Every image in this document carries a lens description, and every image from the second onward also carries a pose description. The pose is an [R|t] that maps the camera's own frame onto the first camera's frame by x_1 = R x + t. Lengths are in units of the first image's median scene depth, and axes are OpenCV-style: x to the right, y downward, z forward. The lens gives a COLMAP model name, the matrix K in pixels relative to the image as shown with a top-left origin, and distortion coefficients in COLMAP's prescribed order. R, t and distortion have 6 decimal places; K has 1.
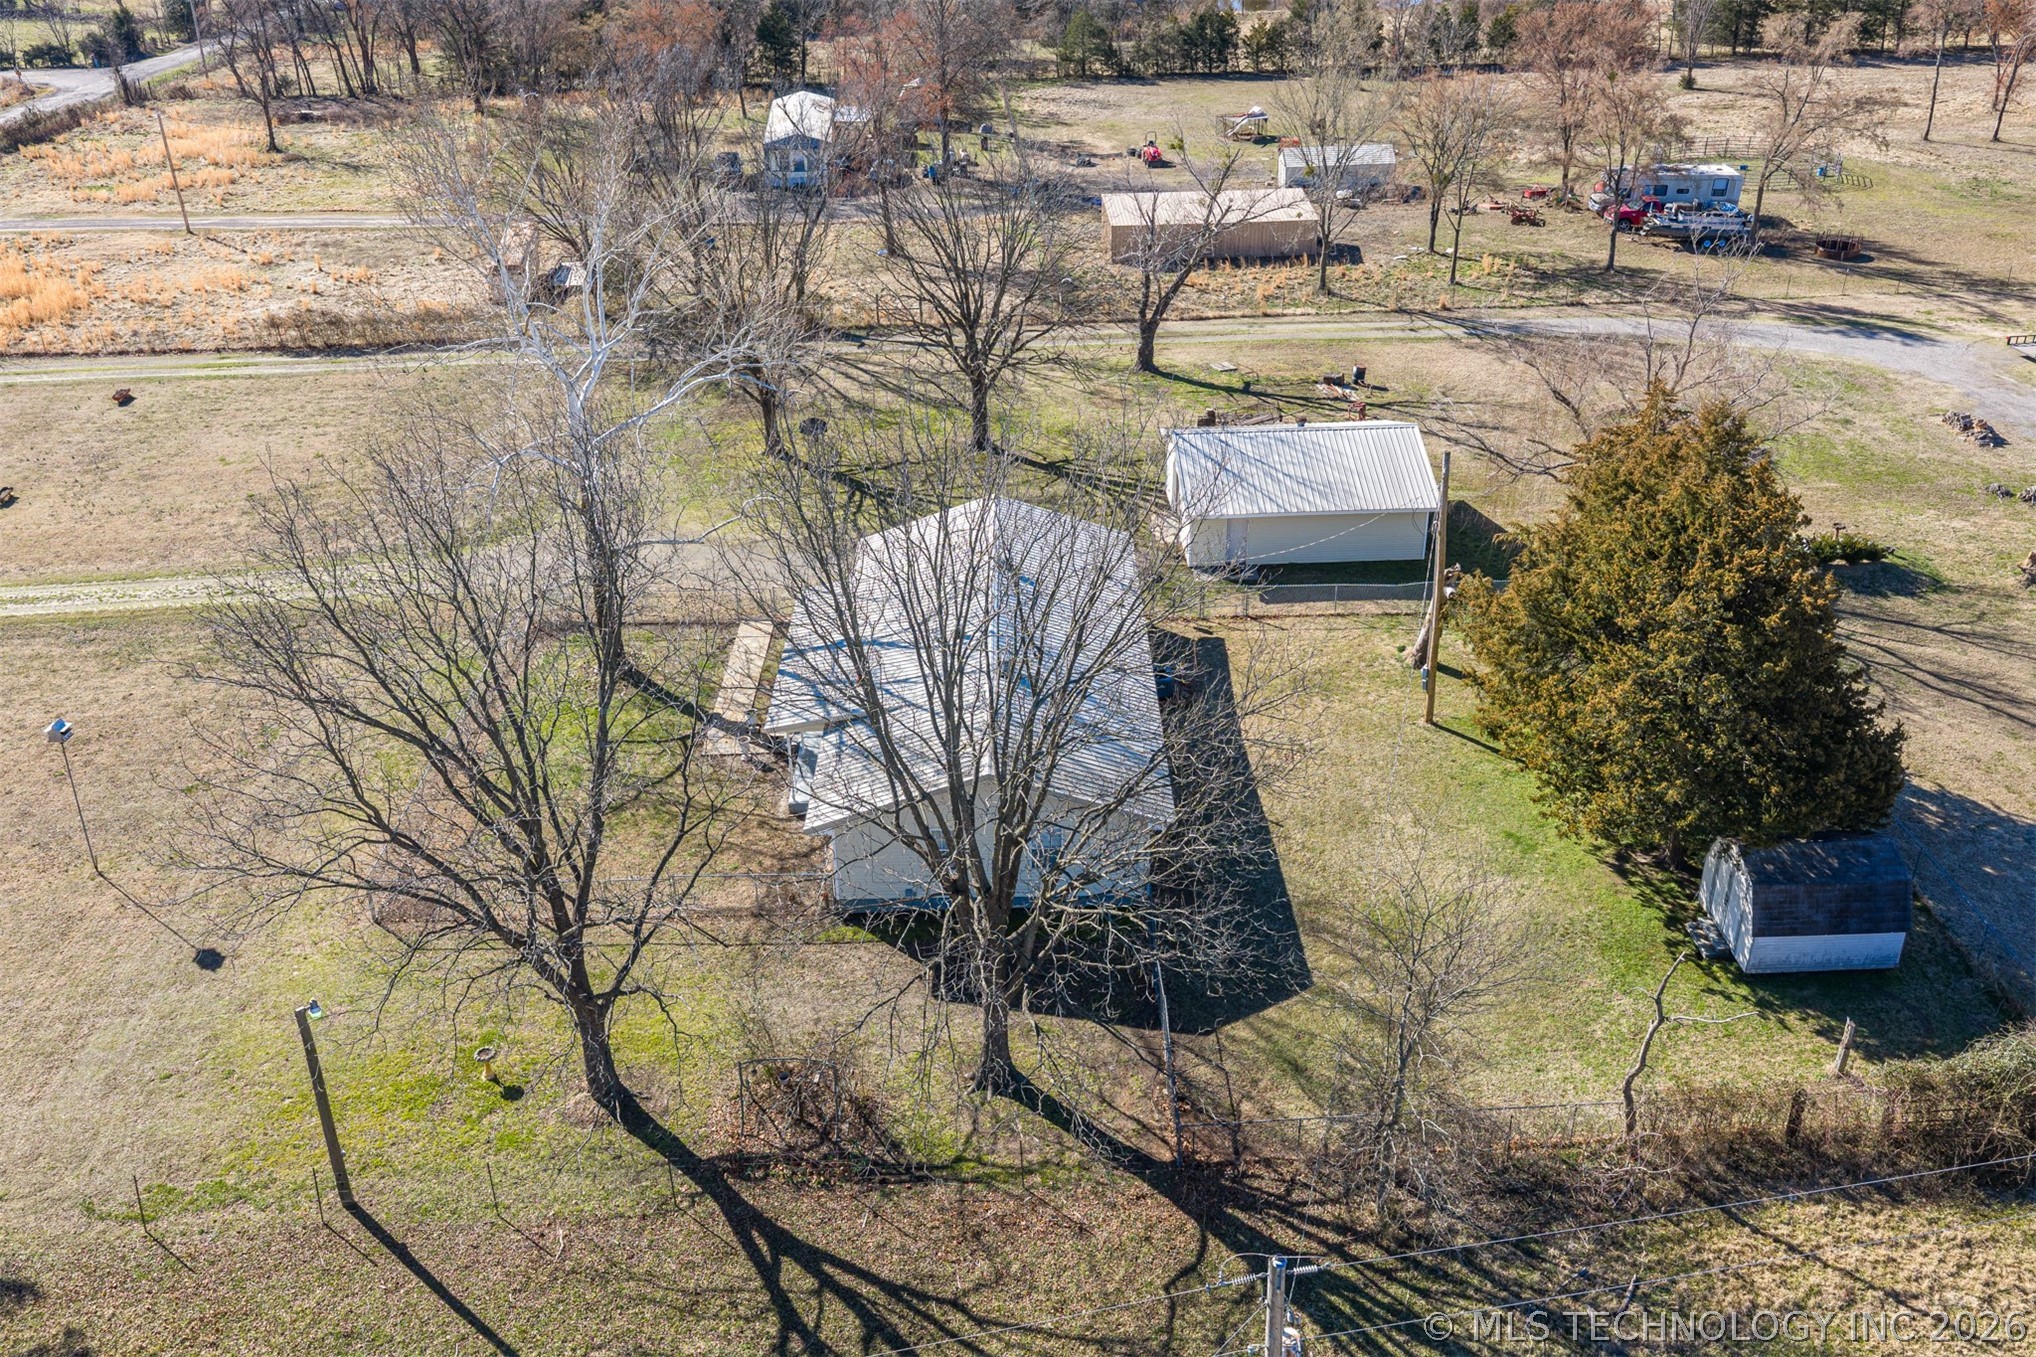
lens RADIAL K [[1690.1, 0, 1018.0], [0, 1690.1, 678.5], [0, 0, 1]] dist [0.026487, -0.053594]
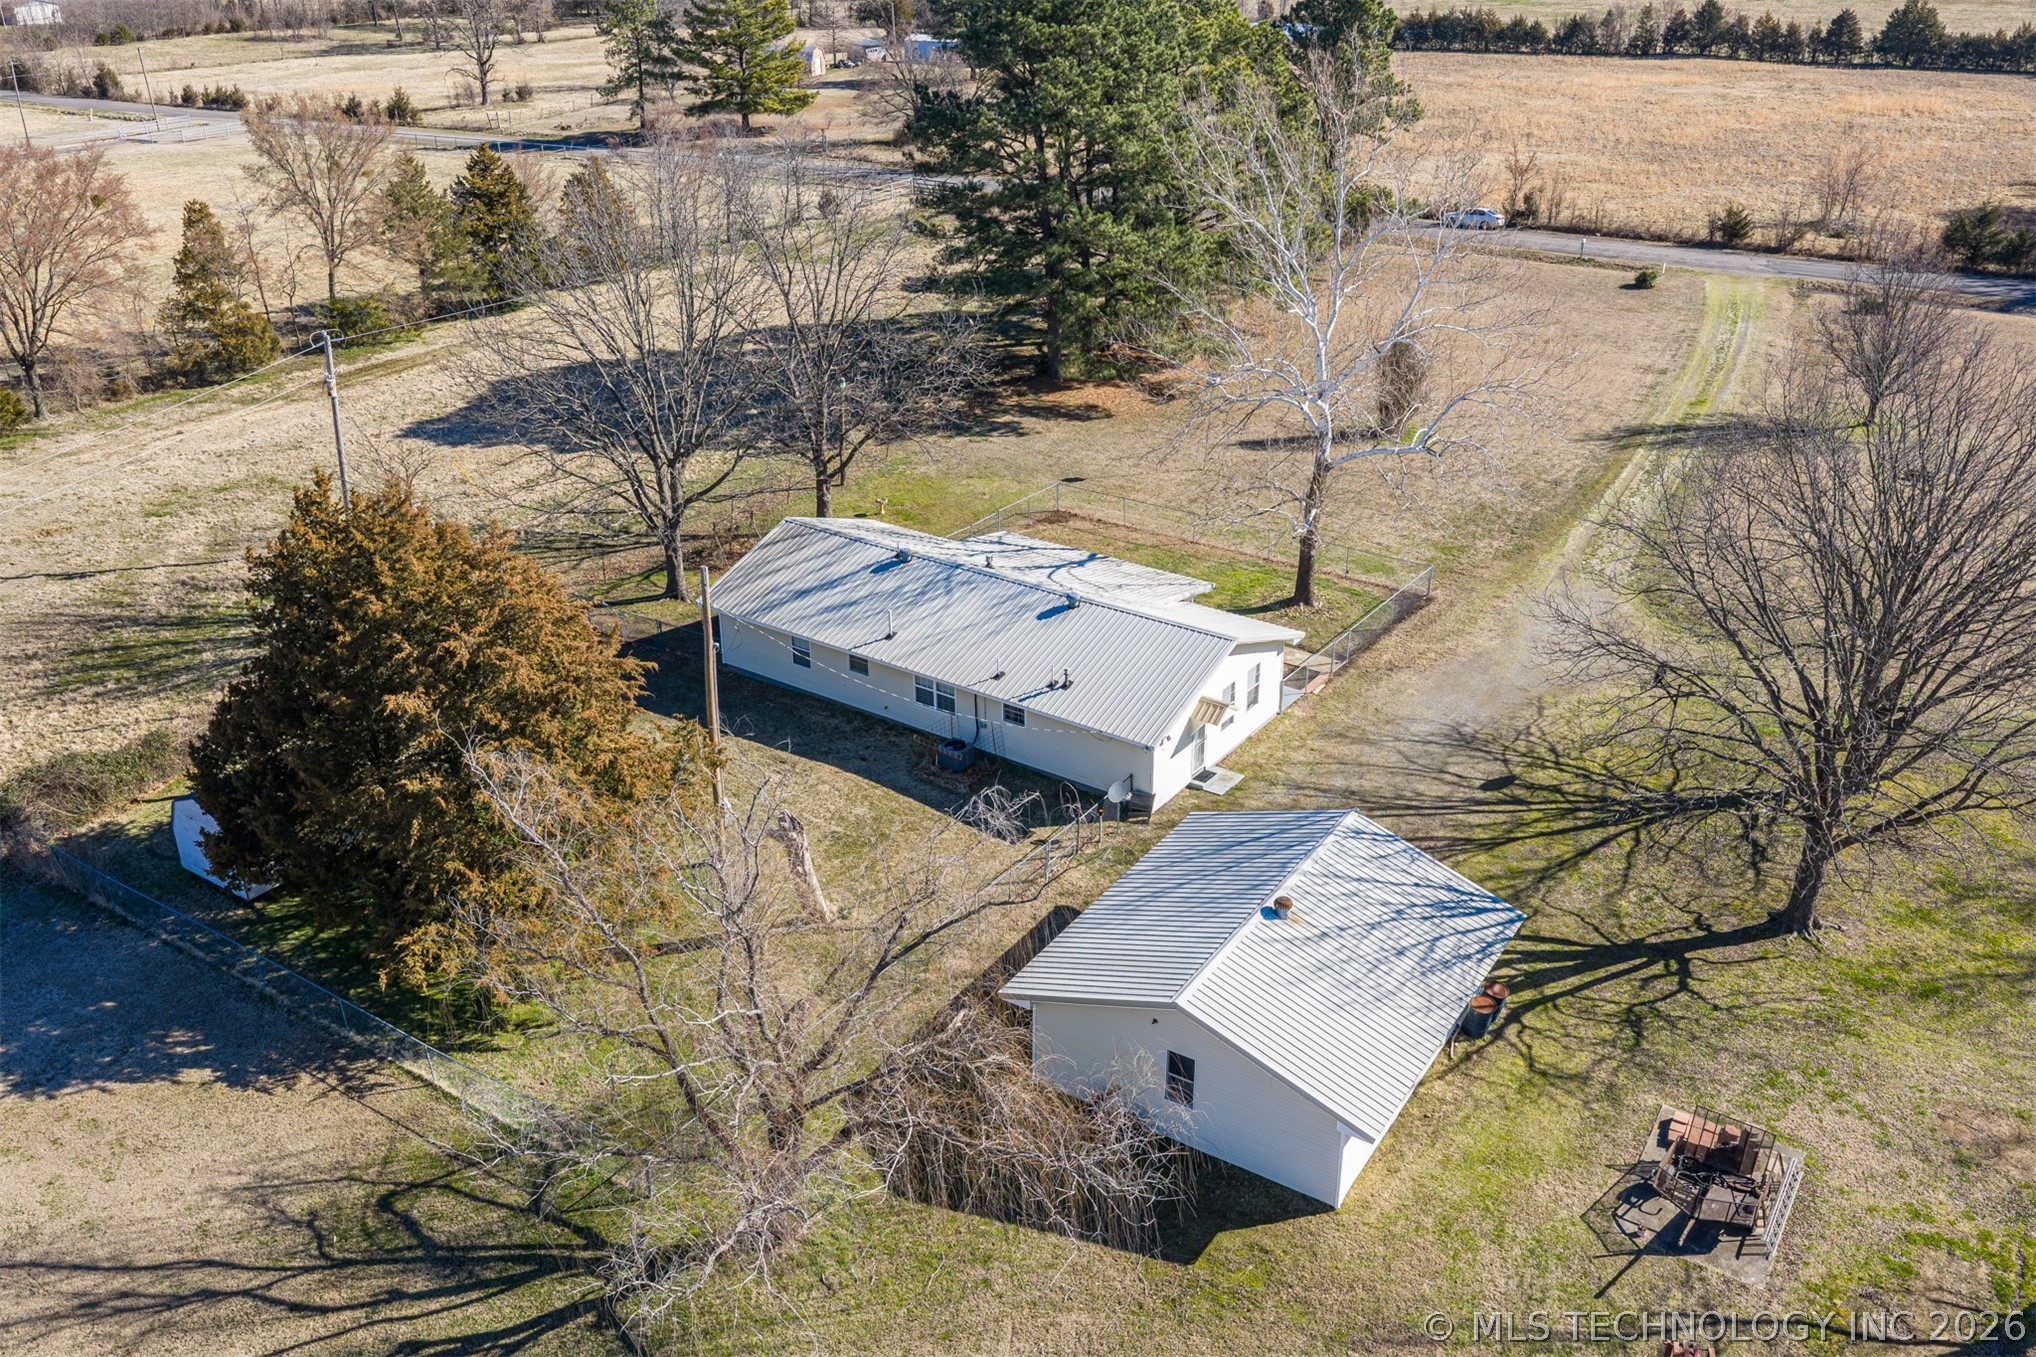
lens RADIAL K [[1683.4, 0, 1018.0], [0, 1683.4, 678.5], [0, 0, 1]] dist [0.011369, -0.020761]
pose [[-0.584468, 0.370123, -0.722084, 1.163739], [-0.376706, 0.664418, 0.645478, -1.031376], [0.718672, 0.649275, -0.248904, 1.938546]]
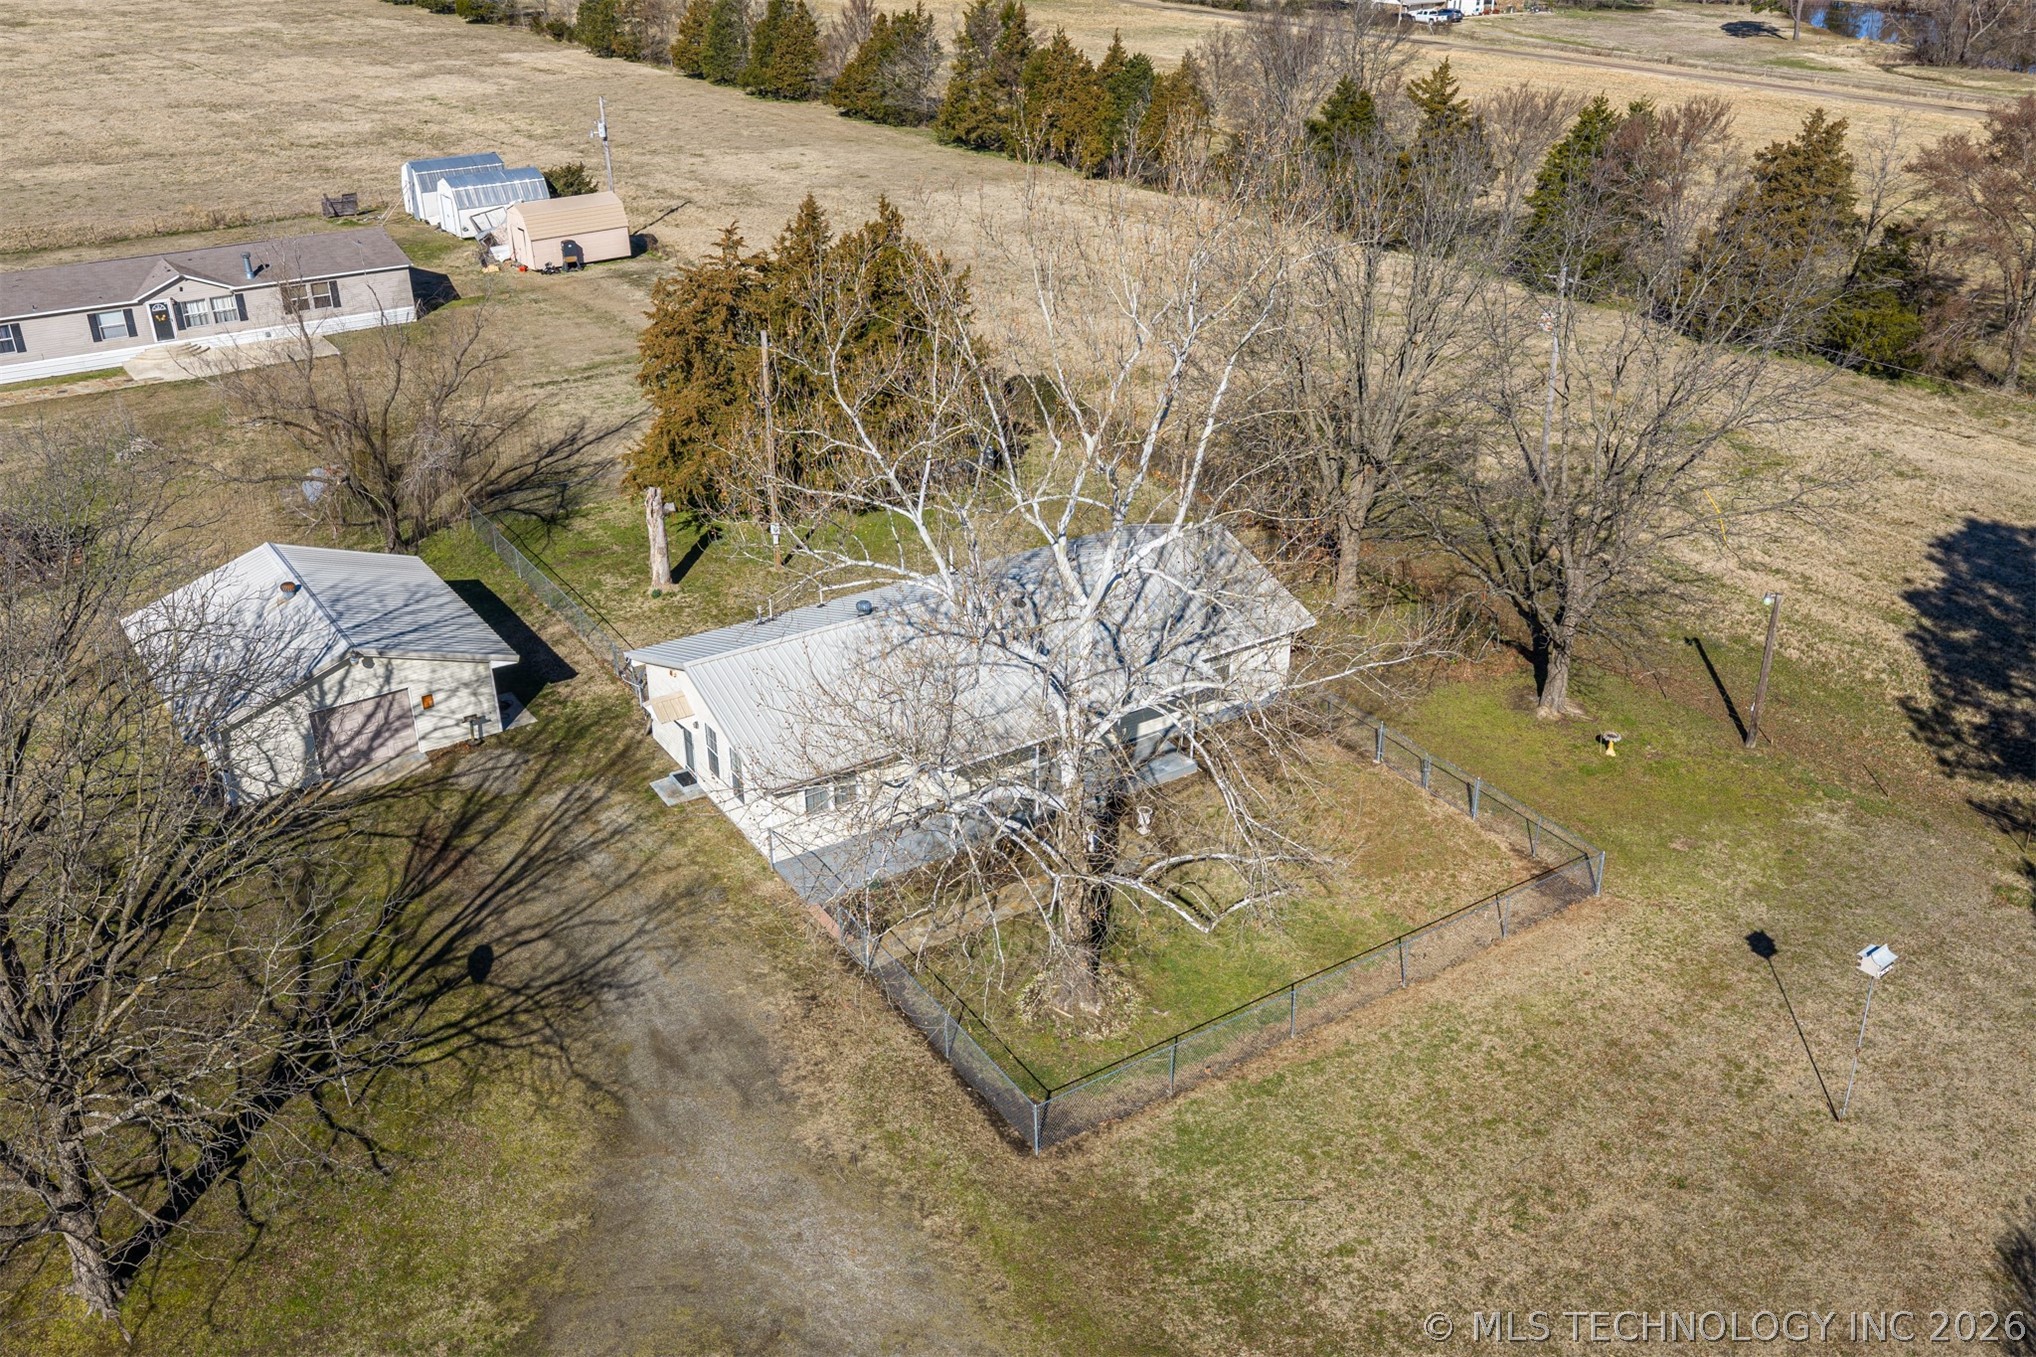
lens RADIAL K [[1683.4, 0, 1018.0], [0, 1683.4, 678.5], [0, 0, 1]] dist [0.011369, -0.020761]
pose [[-0.537221, -0.365813, 0.759983, -1.130018], [0.410024, 0.674145, 0.614336, -0.860223], [-0.737071, 0.641646, -0.212172, 1.781247]]
